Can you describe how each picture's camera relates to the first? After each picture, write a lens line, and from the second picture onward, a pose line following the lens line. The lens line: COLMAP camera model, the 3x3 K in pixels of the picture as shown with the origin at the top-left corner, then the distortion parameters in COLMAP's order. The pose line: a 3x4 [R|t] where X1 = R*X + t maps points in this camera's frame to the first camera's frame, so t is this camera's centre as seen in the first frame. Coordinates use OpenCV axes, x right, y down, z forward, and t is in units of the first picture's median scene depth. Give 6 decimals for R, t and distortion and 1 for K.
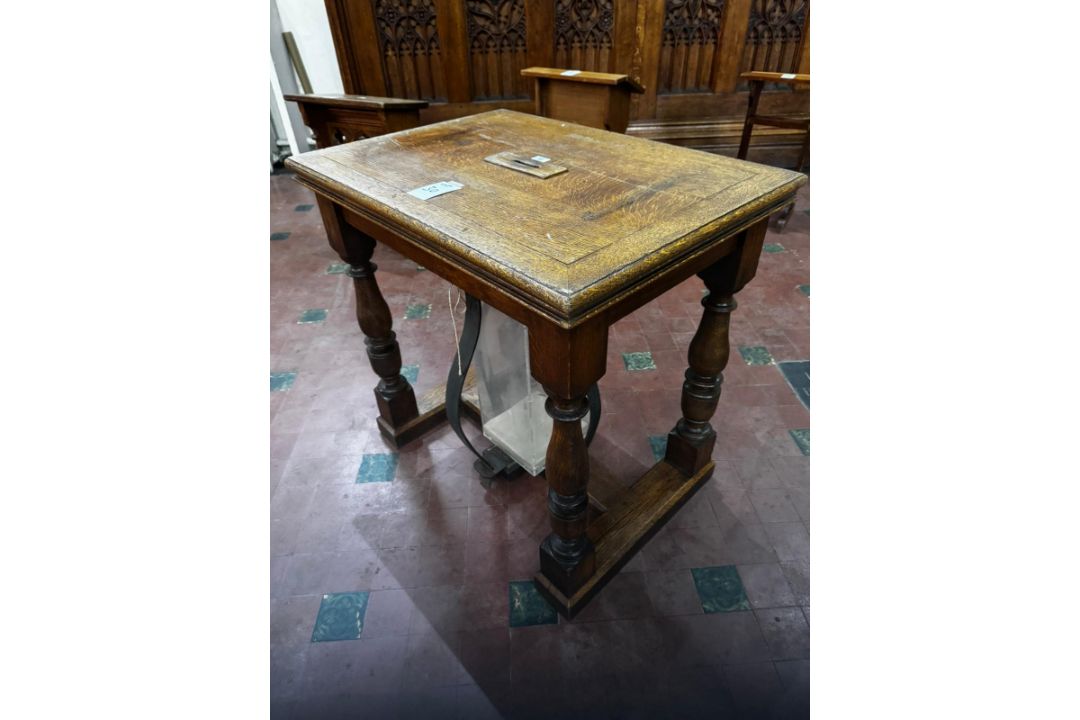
lens RADIAL K [[515.6, 0, 541.7], [0, 515.6, 363.4], [0, 0, 1]] dist [0.001851, -0.000490]
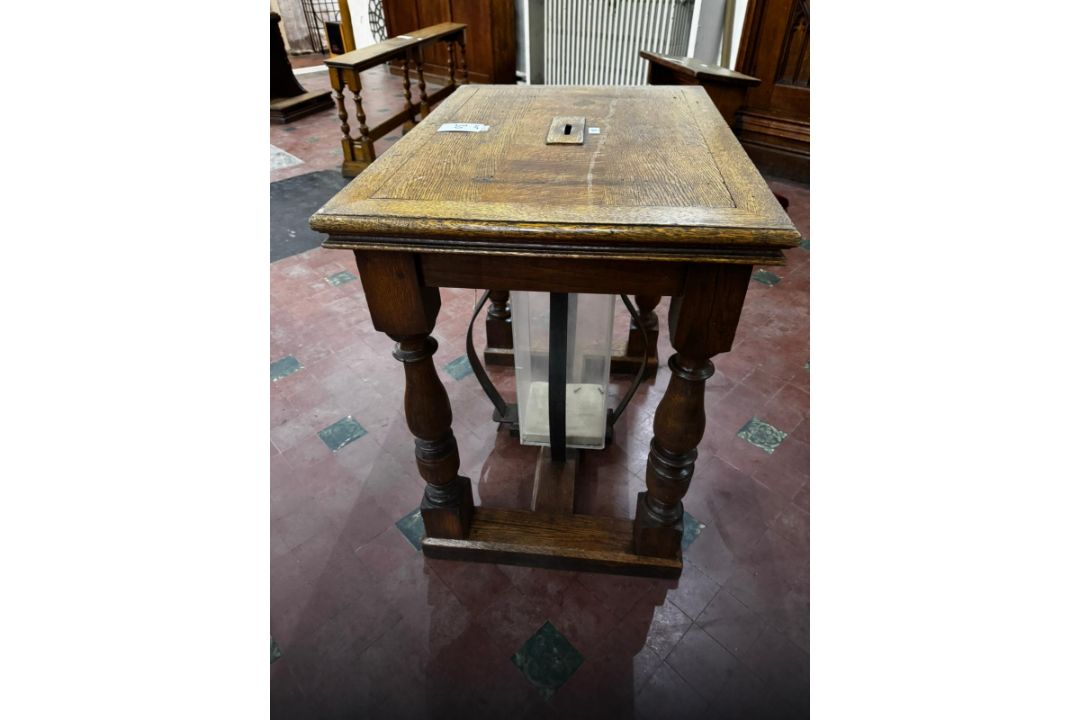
lens RADIAL K [[515.6, 0, 541.7], [0, 515.6, 363.4], [0, 0, 1]] dist [0.001851, -0.000490]
pose [[0.645878, 0.489273, -0.586049, 0.736118], [-0.467936, 0.860252, 0.202488, -0.193946], [0.603222, 0.143451, 0.784567, 0.299745]]
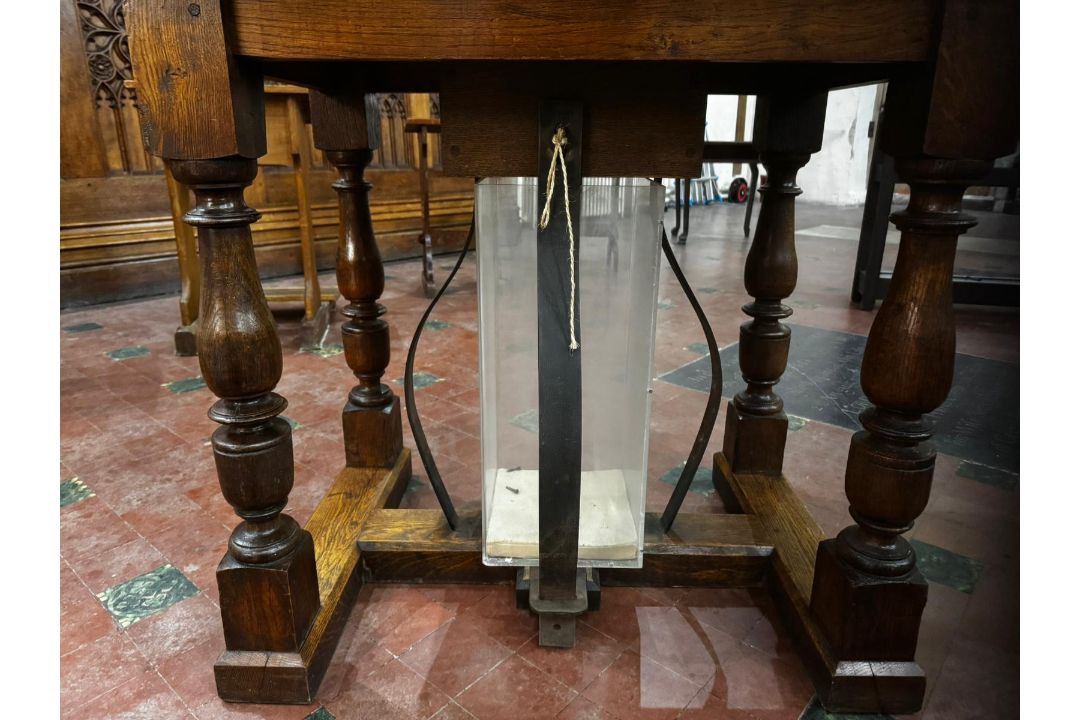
lens RADIAL K [[688.3, 0, 541.5], [0, 688.3, 365.1], [0, 0, 1]] dist [-0.003231, 0.001349]
pose [[0.698074, -0.200254, 0.687453, -0.742085], [0.420835, 0.891512, -0.167640, 0.154490], [-0.579302, 0.406330, 0.706615, 0.672431]]
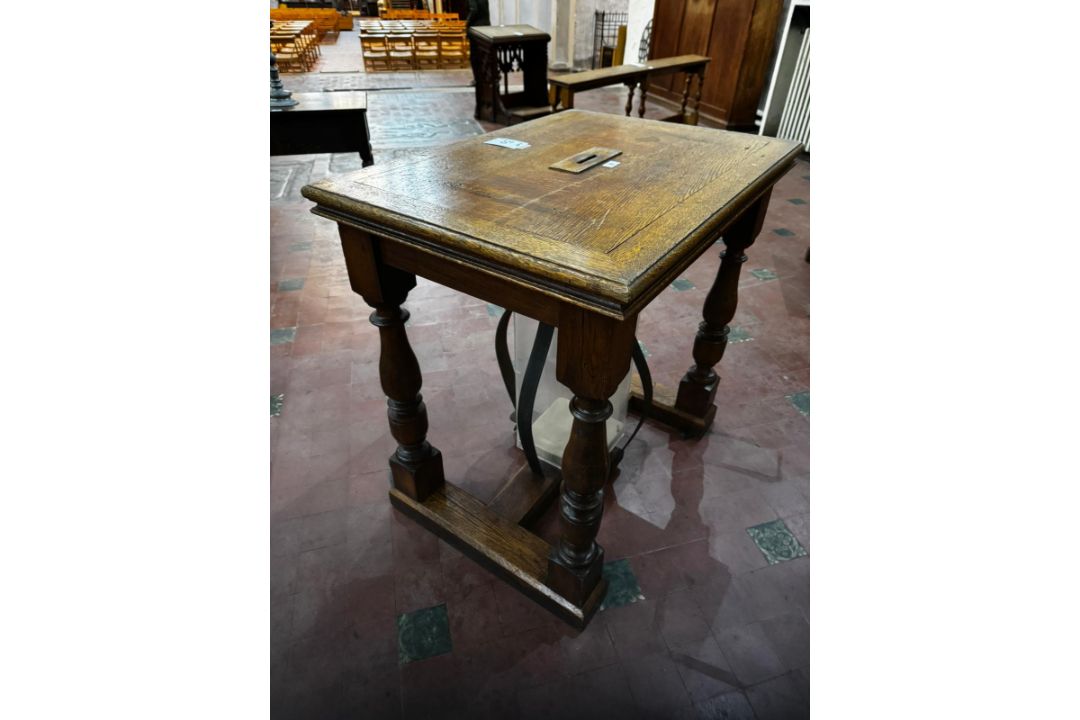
lens RADIAL K [[515.6, 0, 541.7], [0, 515.6, 363.4], [0, 0, 1]] dist [0.001851, -0.000490]
pose [[0.203871, 0.602941, -0.771297, 0.985927], [-0.613297, 0.692748, 0.379429, -0.456267], [0.763088, 0.395679, 0.511013, 0.610344]]
